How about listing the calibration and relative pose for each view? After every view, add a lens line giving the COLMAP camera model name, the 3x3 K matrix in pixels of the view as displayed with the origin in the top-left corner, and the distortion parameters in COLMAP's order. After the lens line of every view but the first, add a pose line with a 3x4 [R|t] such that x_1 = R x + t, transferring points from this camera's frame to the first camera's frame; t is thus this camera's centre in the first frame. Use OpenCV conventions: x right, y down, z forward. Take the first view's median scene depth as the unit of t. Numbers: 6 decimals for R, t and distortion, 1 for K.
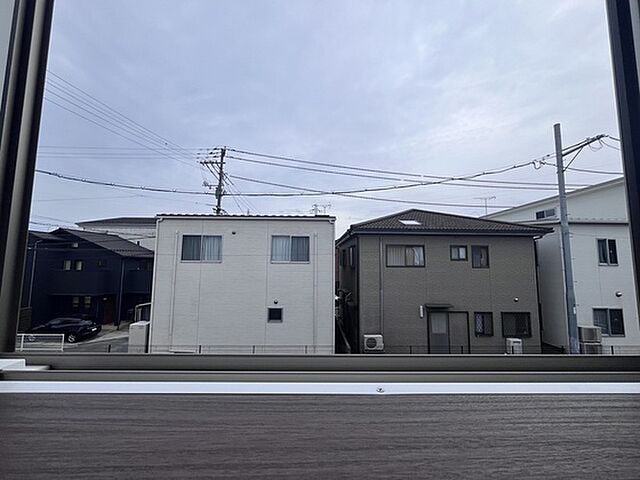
lens RADIAL K [[261.3, 0, 319.9], [0, 261.3, 239.1], [0, 0, 1]] dist [-0.001412, 0.000054]
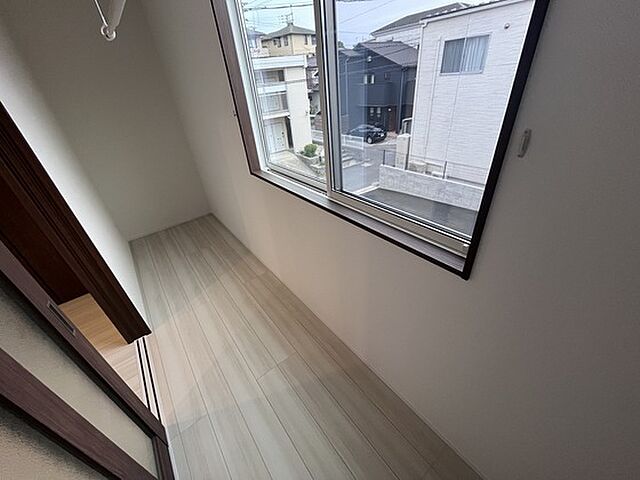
lens RADIAL K [[261.3, 0, 319.2], [0, 261.3, 240.8], [0, 0, 1]] dist [-0.001412, 0.000054]
pose [[0.587801, 0.385776, -0.711102, 0.127741], [0.162088, 0.805003, 0.570700, -0.040780], [0.792601, -0.450719, 0.410652, -0.043104]]
